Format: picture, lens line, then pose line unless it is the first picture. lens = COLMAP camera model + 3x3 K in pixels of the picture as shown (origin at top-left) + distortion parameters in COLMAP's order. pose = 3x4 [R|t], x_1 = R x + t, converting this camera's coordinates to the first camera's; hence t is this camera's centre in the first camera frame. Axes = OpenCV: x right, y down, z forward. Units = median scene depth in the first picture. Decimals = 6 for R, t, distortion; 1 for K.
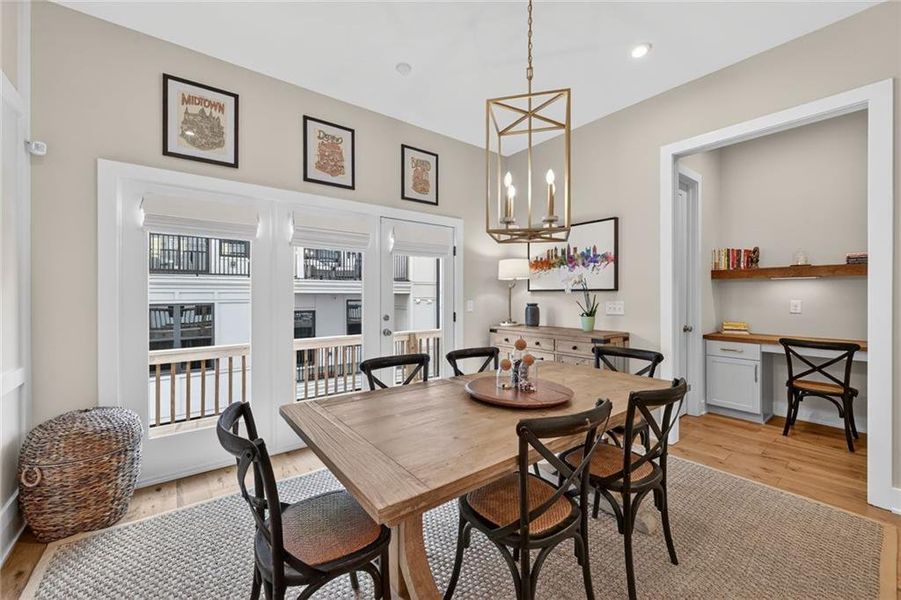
lens RADIAL K [[358.7, 0, 450.0], [0, 358.7, 296.7], [0, 0, 1]] dist [-0.001070, -0.000007]
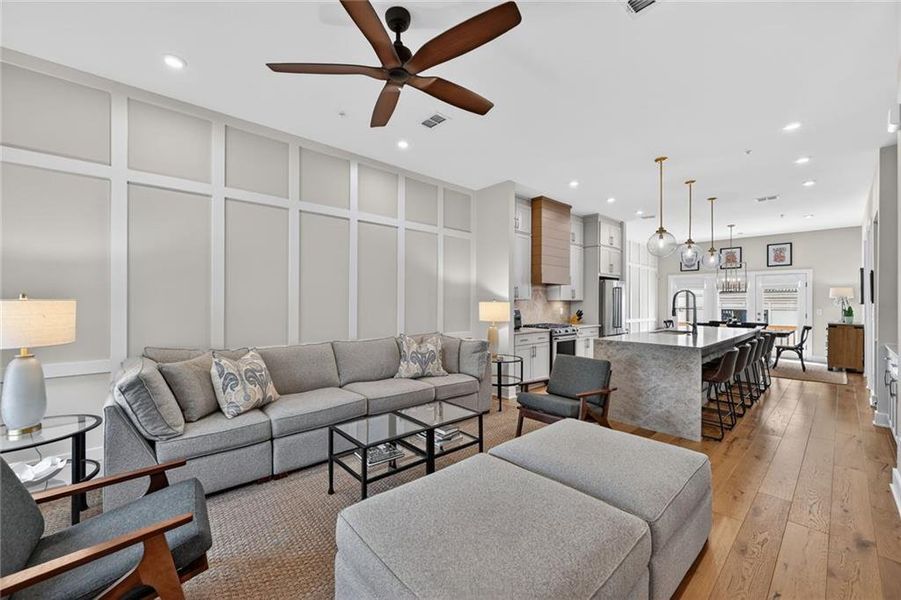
lens RADIAL K [[358.7, 0, 450.2], [0, 358.7, 301.3], [0, 0, 1]] dist [-0.001070, -0.000007]
pose [[0.081225, -0.000991, -0.996695, 2.142157], [-0.005204, 0.999985, -0.001418, -0.016326], [0.996682, 0.005302, 0.081219, -1.380457]]
